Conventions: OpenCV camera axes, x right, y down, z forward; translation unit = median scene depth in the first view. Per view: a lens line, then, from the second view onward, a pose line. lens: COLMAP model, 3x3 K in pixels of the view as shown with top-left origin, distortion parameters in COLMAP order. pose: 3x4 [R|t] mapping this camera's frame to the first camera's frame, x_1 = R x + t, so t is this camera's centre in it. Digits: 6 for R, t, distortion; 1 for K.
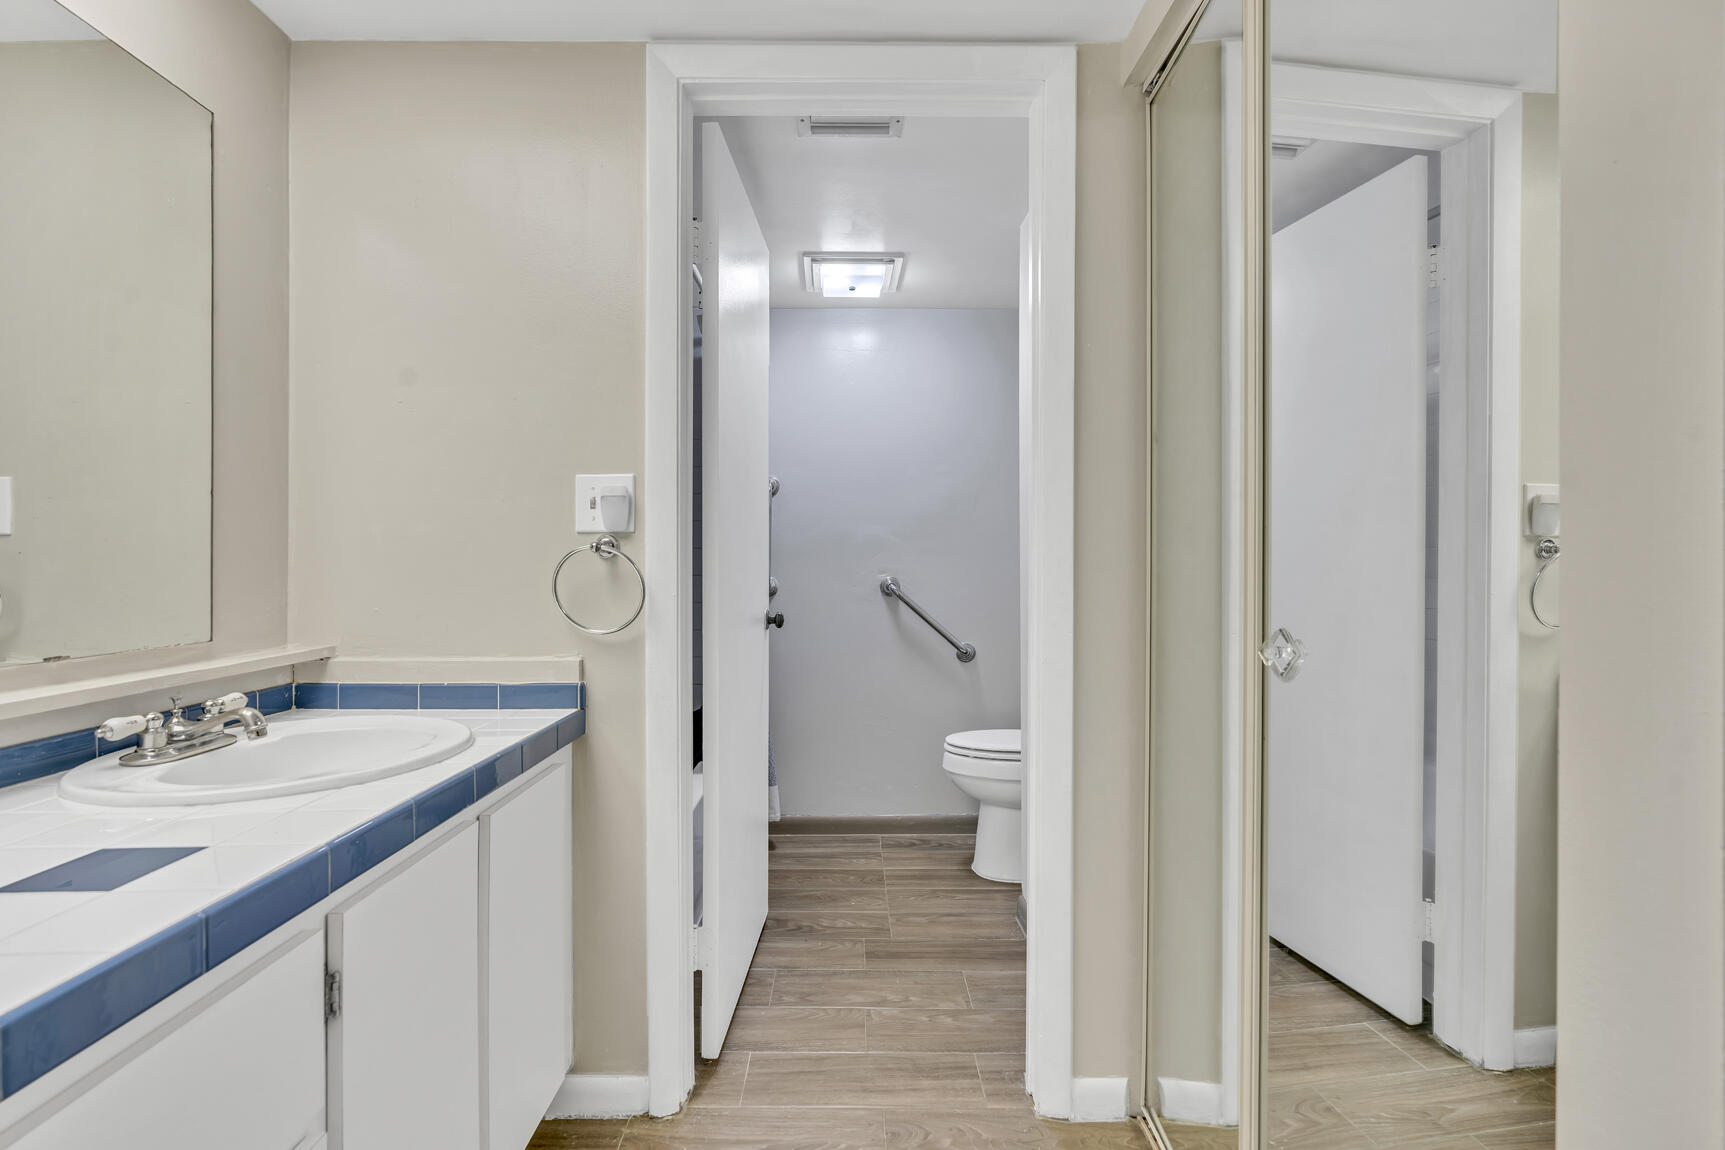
lens RADIAL K [[783.9, 0, 862.8], [0, 783.9, 563.2], [0, 0, 1]] dist [-0.007381, 0.003457]
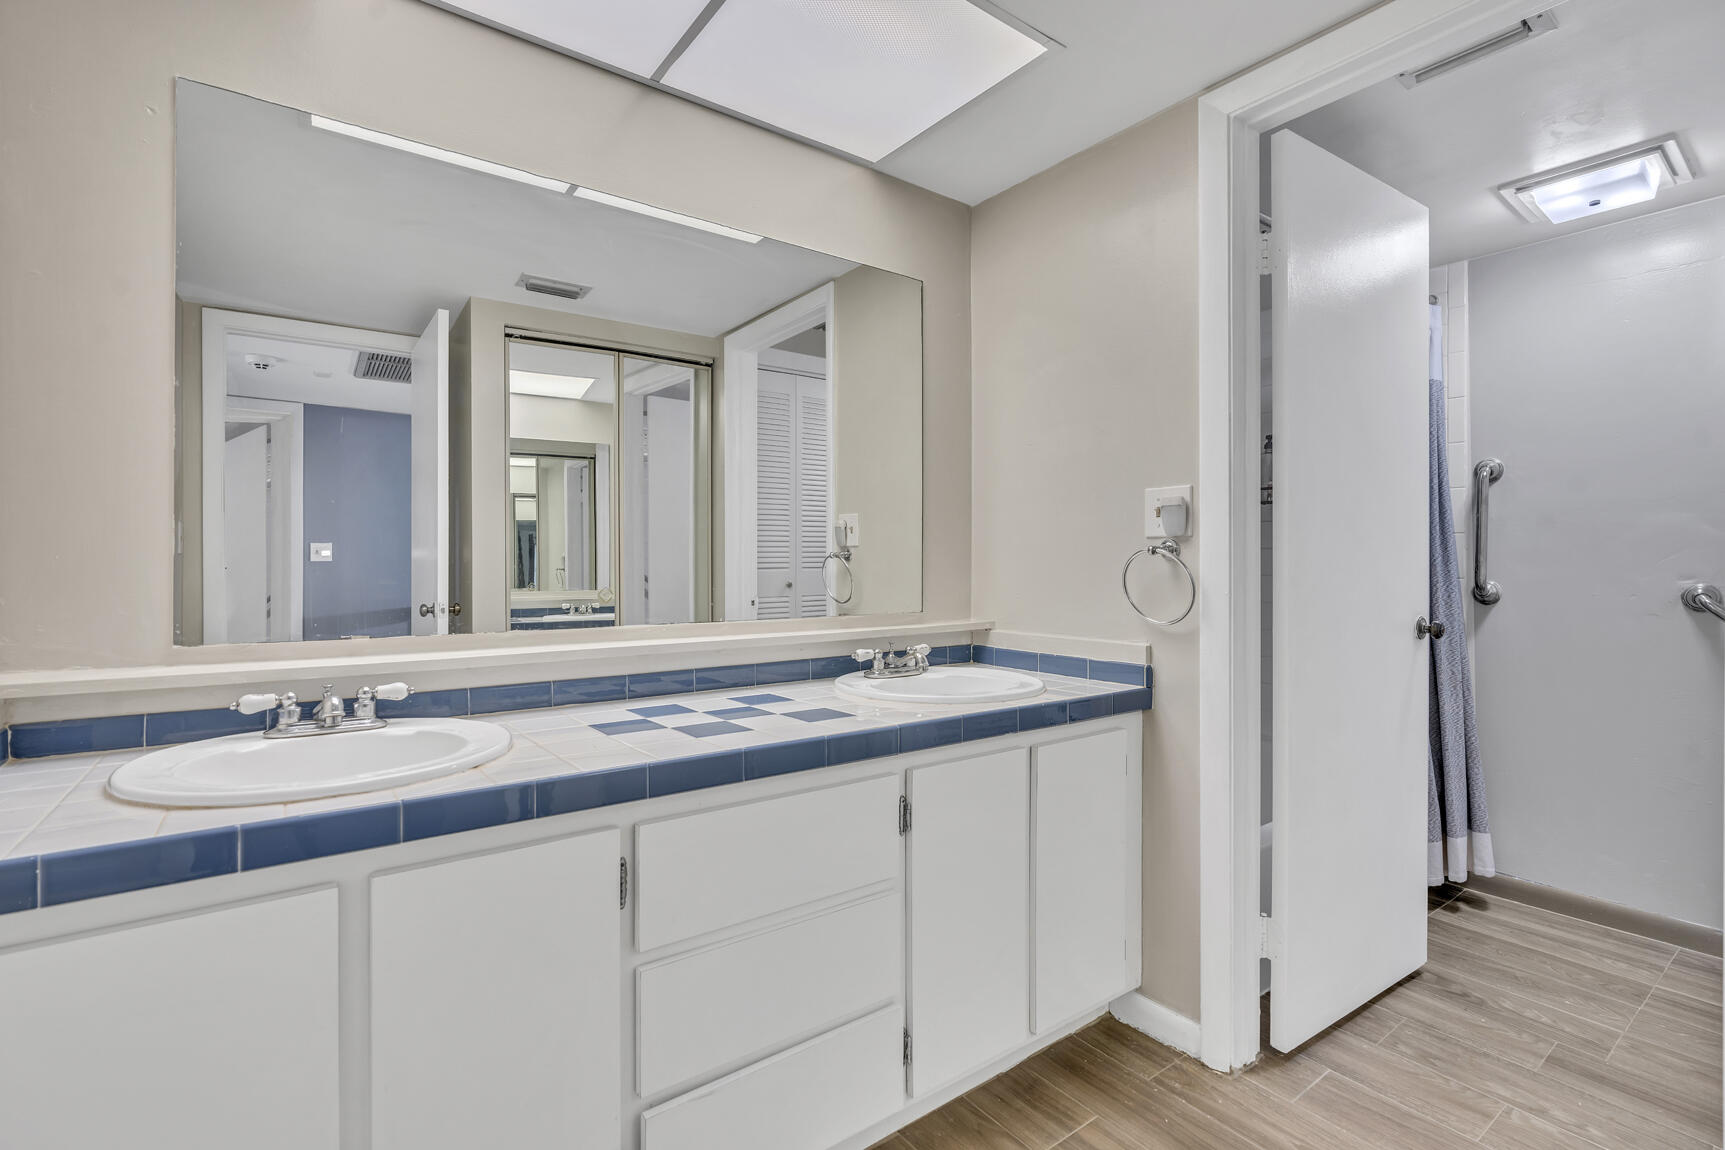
lens RADIAL K [[783.9, 0, 850.0], [0, 783.9, 564.9], [0, 0, 1]] dist [-0.007381, 0.003457]
pose [[0.589797, 0.004302, -0.807540, 0.307410], [-0.002478, 0.999991, 0.003517, -0.001248], [0.807548, -0.000073, 0.589802, -0.053625]]
